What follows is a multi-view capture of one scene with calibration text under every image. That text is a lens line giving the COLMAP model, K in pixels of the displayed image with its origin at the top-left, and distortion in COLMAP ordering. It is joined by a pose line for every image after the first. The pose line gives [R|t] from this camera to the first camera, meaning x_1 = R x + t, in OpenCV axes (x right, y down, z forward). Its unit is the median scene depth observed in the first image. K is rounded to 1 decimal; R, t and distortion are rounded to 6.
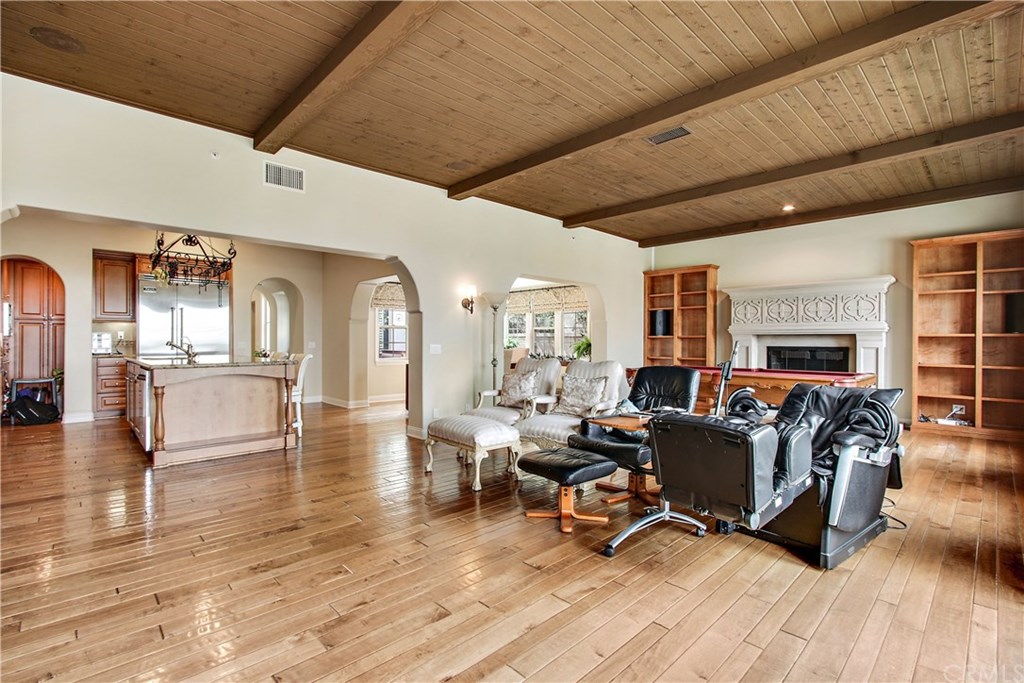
lens RADIAL K [[469.8, 0, 512.3], [0, 469.8, 340.3], [0, 0, 1]] dist [0.001104, 0.001575]
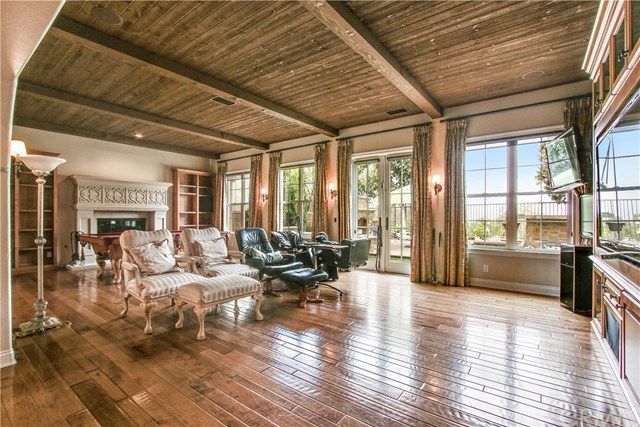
lens RADIAL K [[293.6, 0, 320.0], [0, 293.6, 214.7], [0, 0, 1]] dist [0.001104, 0.001575]
pose [[-0.158303, -0.000301, 0.987391, -0.518084], [-0.000675, 1.000000, 0.000197, 0.000687], [-0.987390, -0.000636, -0.158303, 0.492782]]
